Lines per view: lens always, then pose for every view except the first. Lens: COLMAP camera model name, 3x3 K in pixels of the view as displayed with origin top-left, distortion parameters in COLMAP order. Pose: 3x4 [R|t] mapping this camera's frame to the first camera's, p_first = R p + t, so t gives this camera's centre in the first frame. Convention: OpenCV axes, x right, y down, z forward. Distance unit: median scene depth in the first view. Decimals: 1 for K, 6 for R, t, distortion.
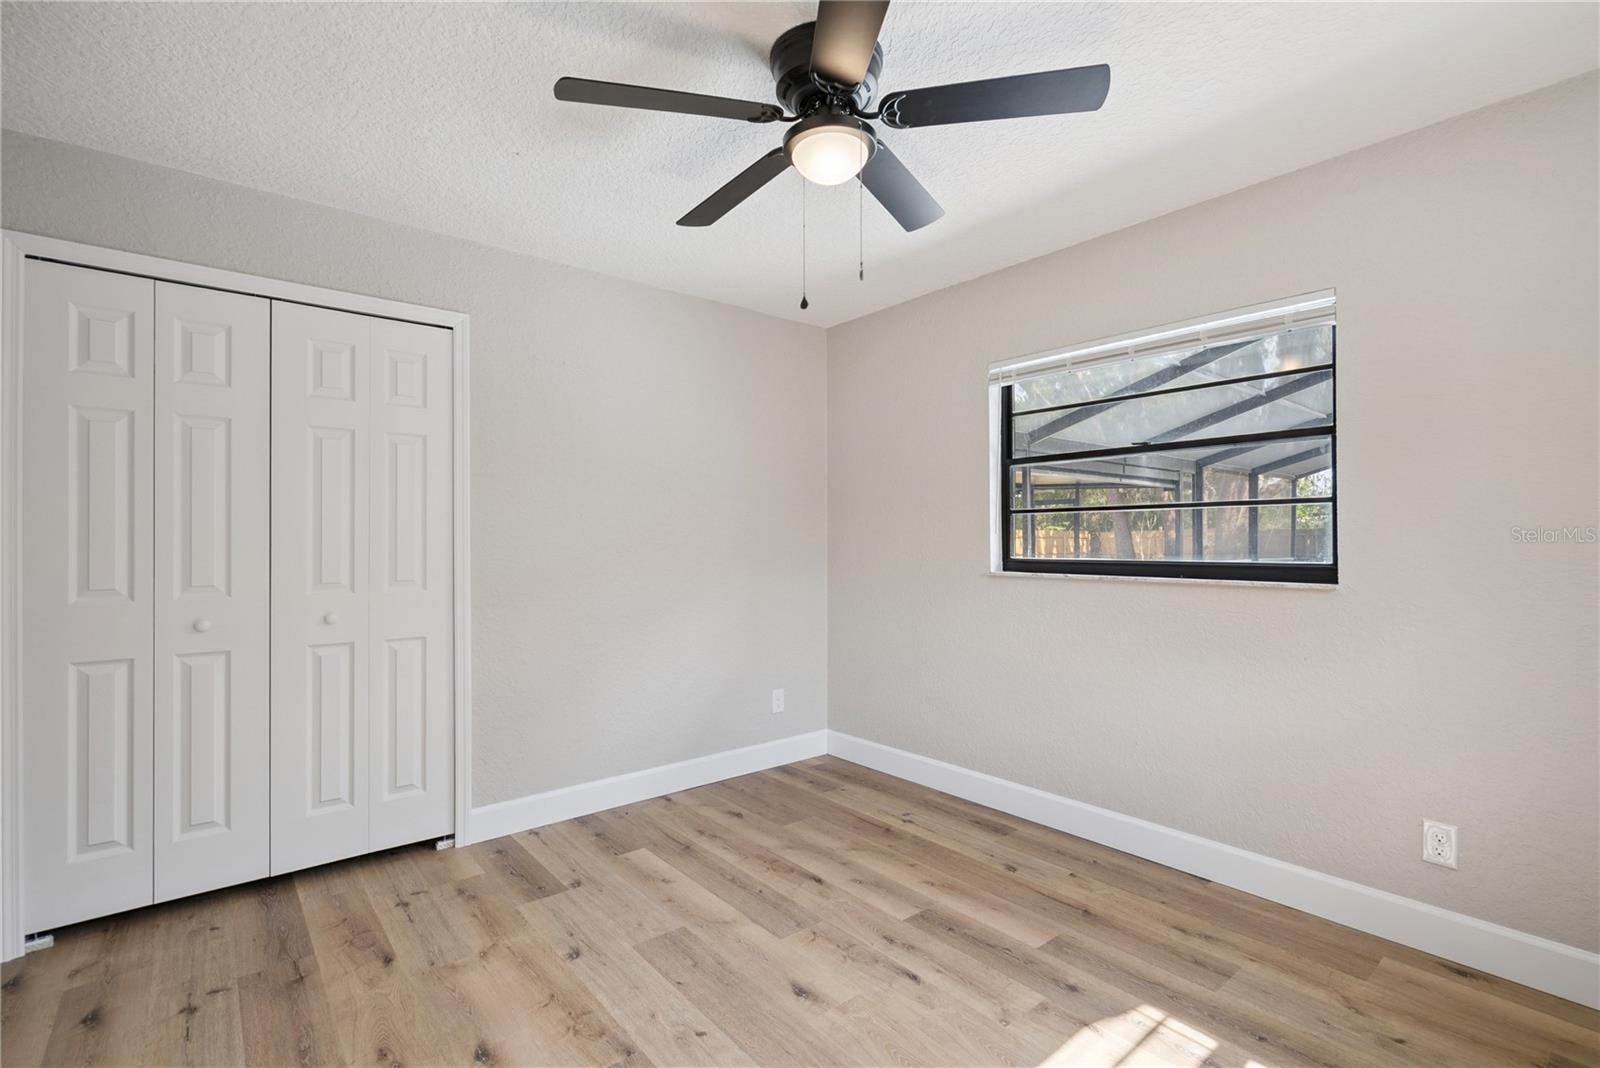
lens RADIAL K [[733.6, 0, 798.9], [0, 733.6, 530.4], [0, 0, 1]] dist [-0.006879, 0.003105]
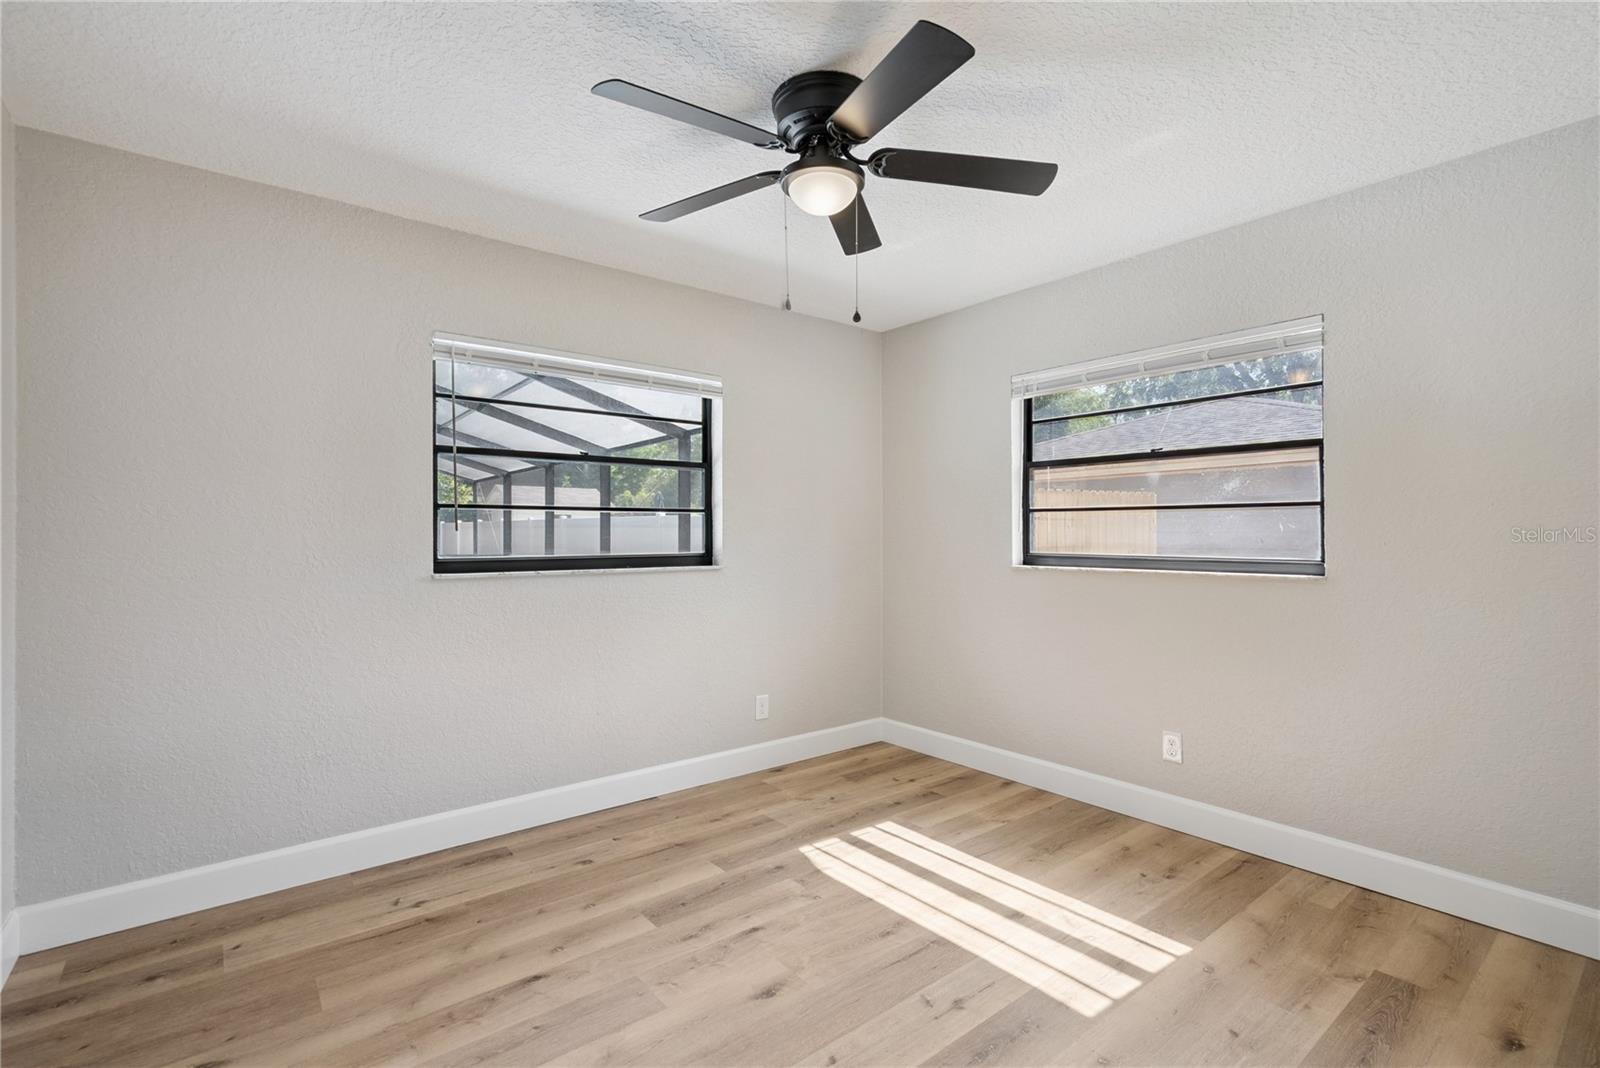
lens RADIAL K [[733.6, 0, 807.3], [0, 733.6, 534.2], [0, 0, 1]] dist [-0.006879, 0.003105]
pose [[0.010611, 0.004933, 0.999932, -0.727401], [-0.008036, 0.999956, -0.004848, 0.011299], [-0.999911, -0.007984, 0.010650, 0.693570]]
